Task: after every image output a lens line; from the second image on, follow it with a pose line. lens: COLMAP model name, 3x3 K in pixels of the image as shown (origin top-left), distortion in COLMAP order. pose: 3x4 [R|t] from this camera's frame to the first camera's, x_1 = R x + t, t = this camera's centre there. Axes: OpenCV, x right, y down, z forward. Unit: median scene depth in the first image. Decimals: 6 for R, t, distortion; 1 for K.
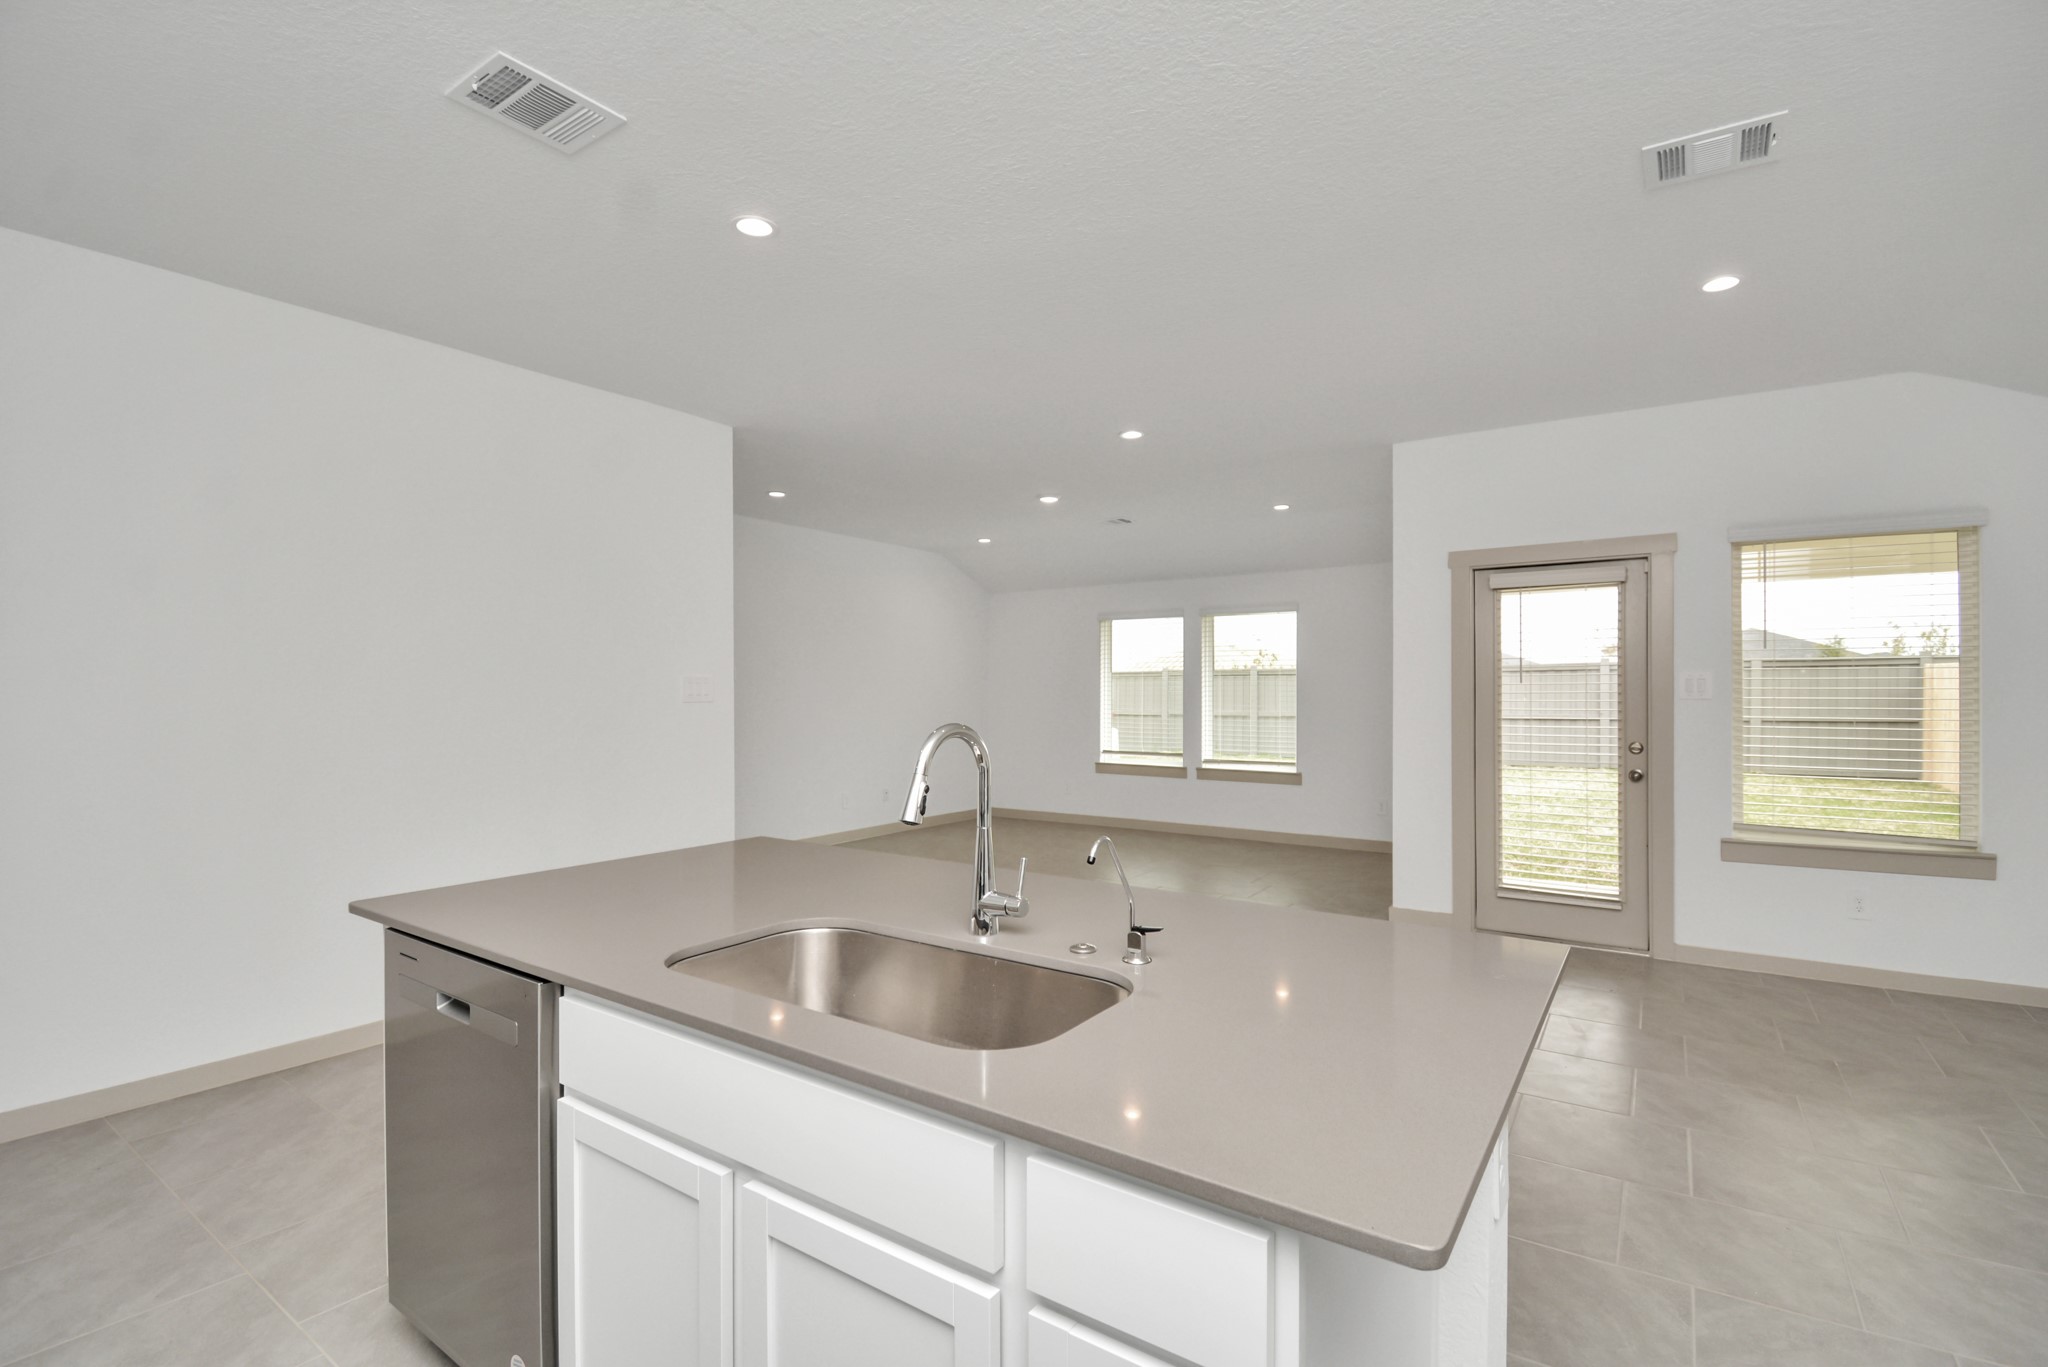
lens RADIAL K [[921.5, 0, 1024.0], [0, 921.5, 683.5], [0, 0, 1]] dist [-0.010002, -0.000179]
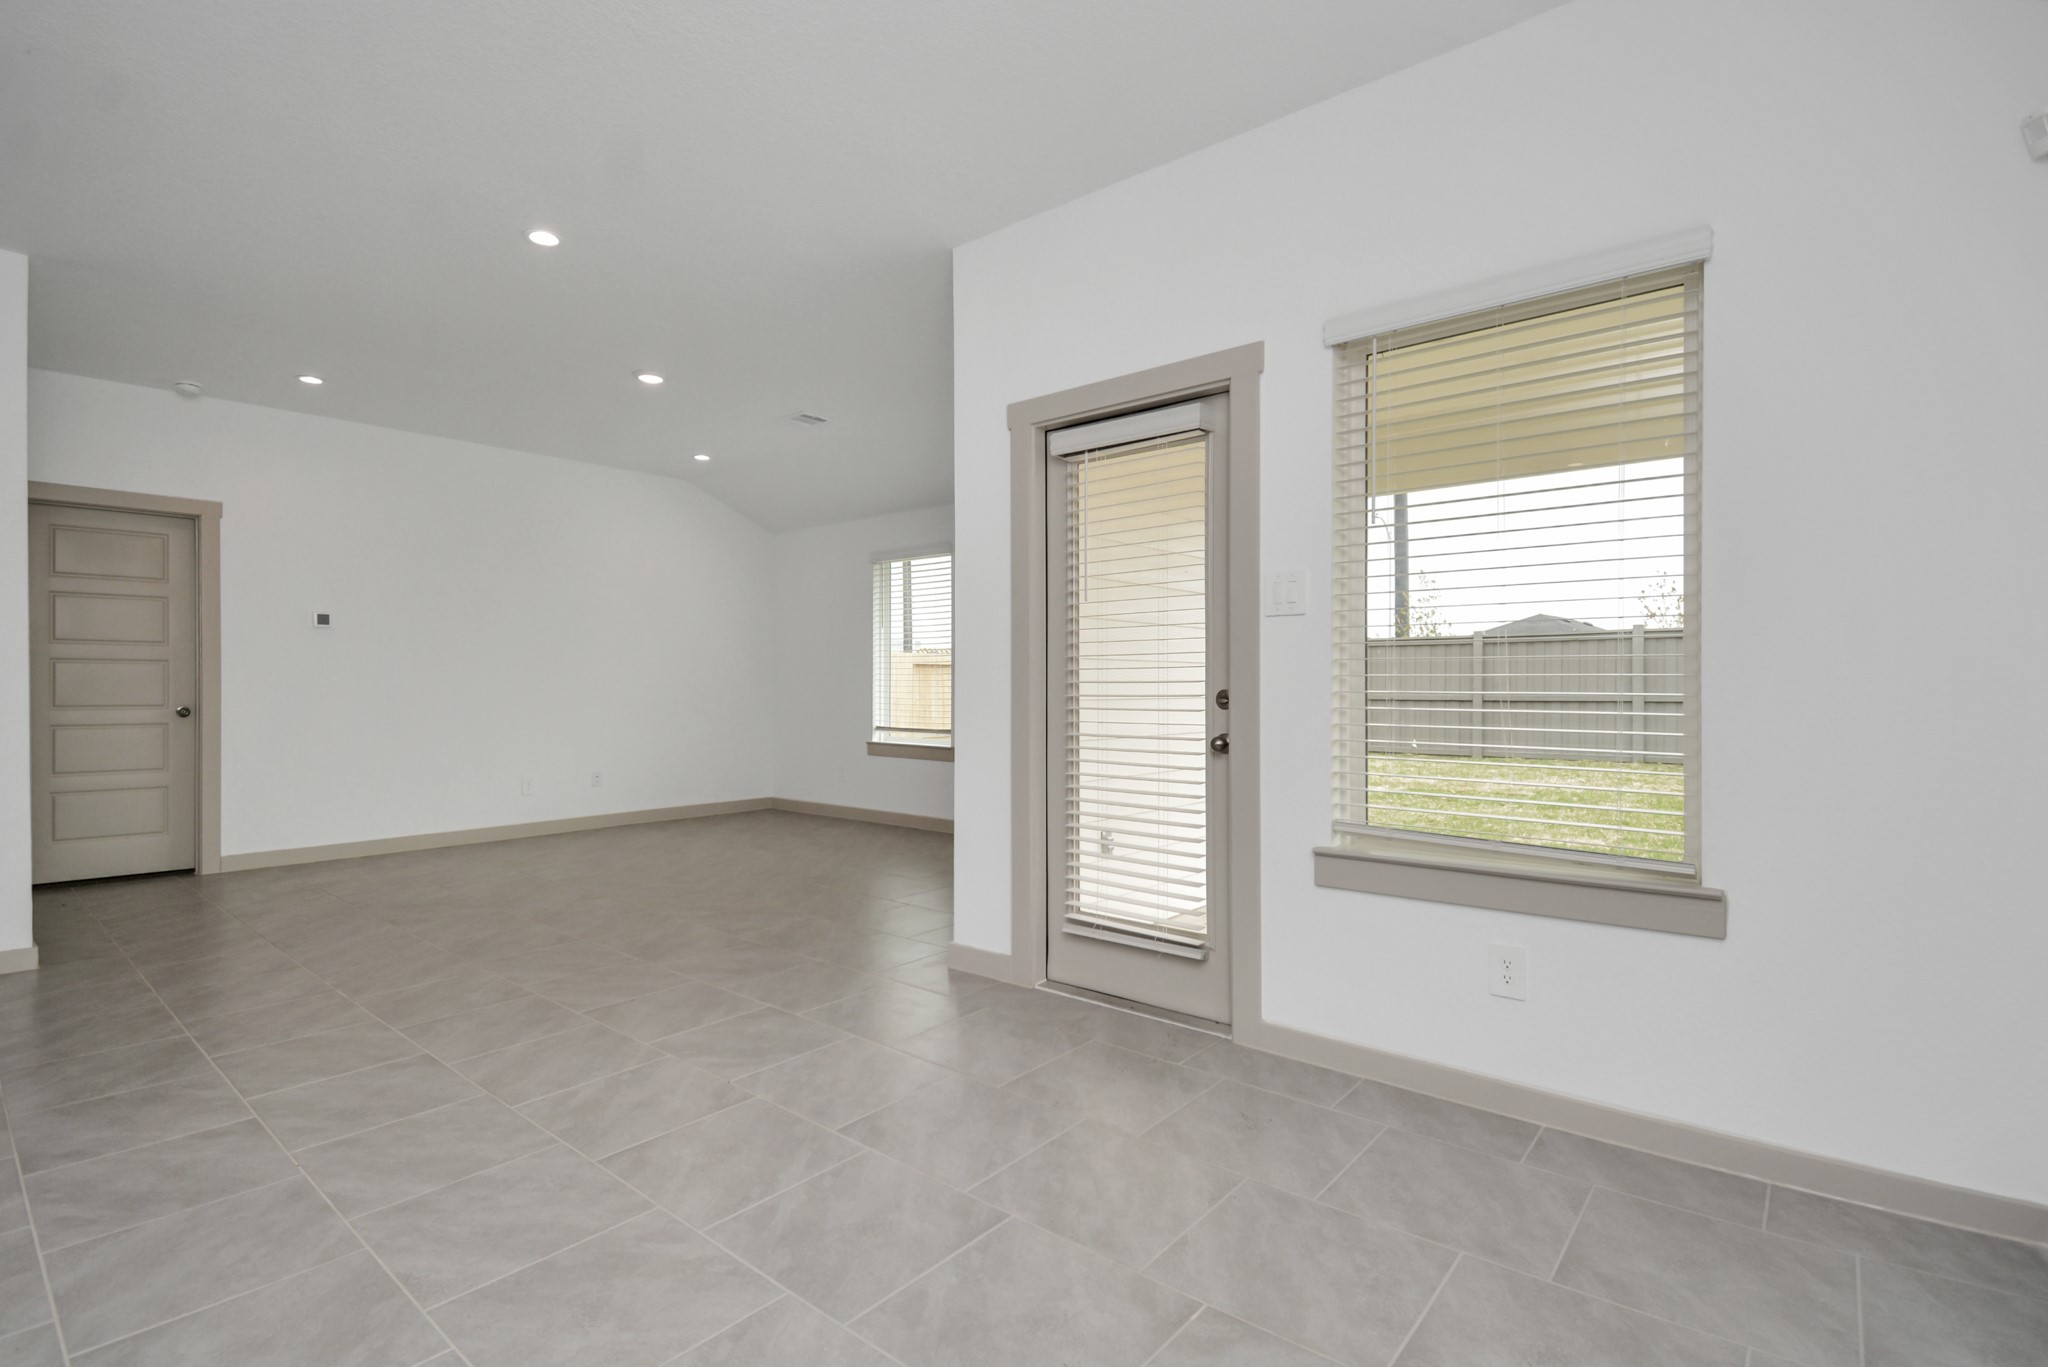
lens RADIAL K [[961.3, 0, 1024.0], [0, 961.3, 683.5], [0, 0, 1]] dist [-0.002396, -0.001037]
pose [[0.991447, -0.002455, -0.130488, 0.615378], [0.003356, 0.999972, 0.006681, 0.055259], [0.130468, -0.007062, 0.991427, 0.342913]]
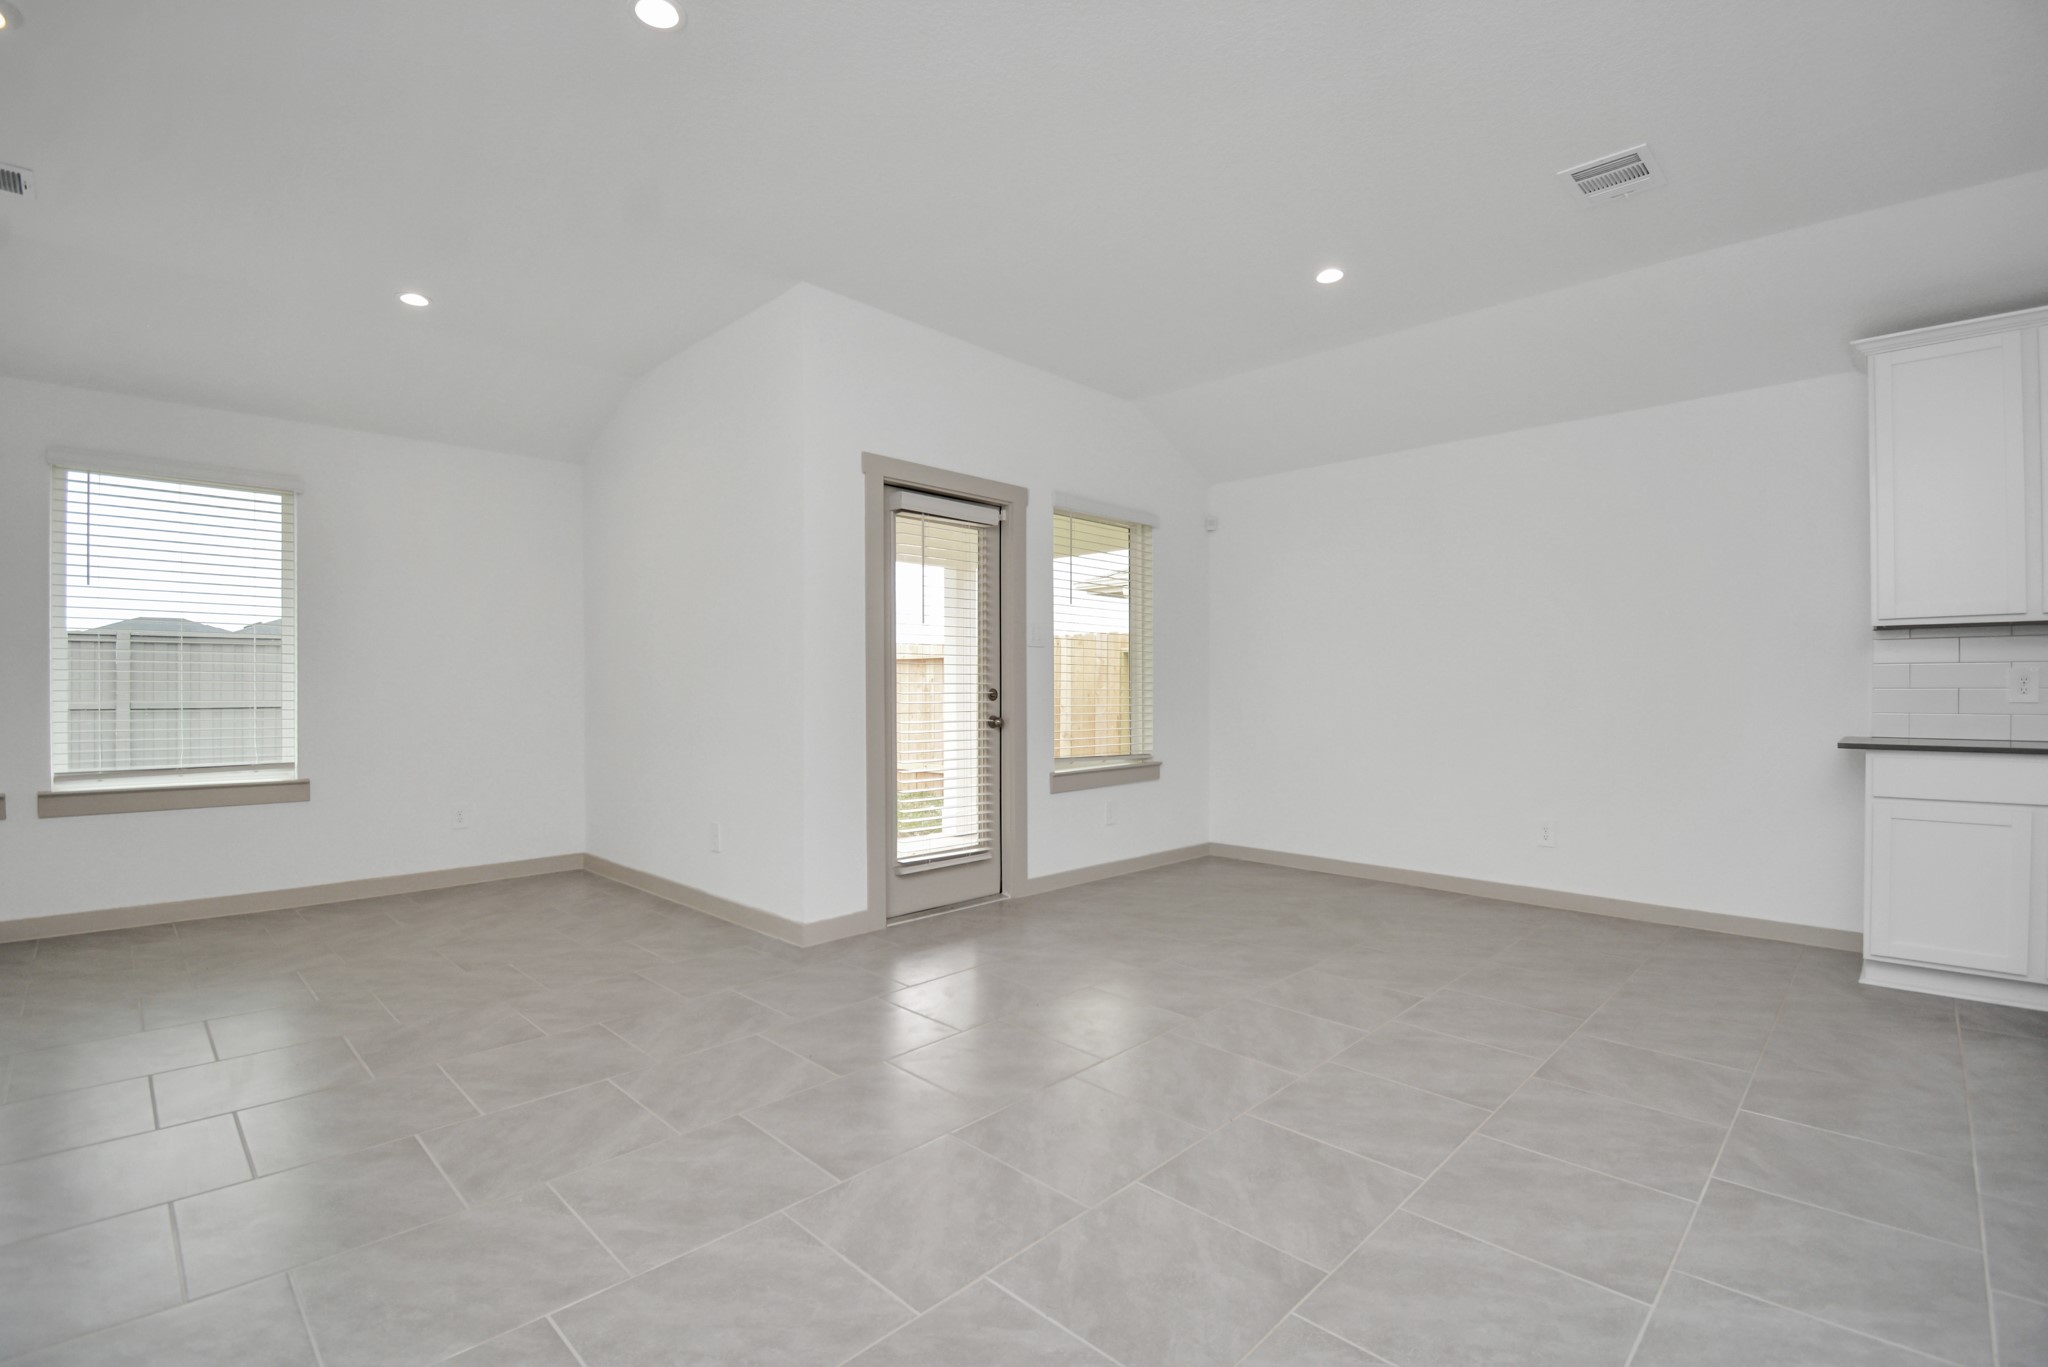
lens RADIAL K [[933.8, 0, 1024.0], [0, 933.8, 683.5], [0, 0, 1]] dist [-0.000708, -0.000459]
pose [[0.175865, 0.003998, 0.984406, -0.320992], [-0.008016, 0.999964, -0.002629, 0.060249], [-0.984382, -0.007429, 0.175891, 0.776061]]
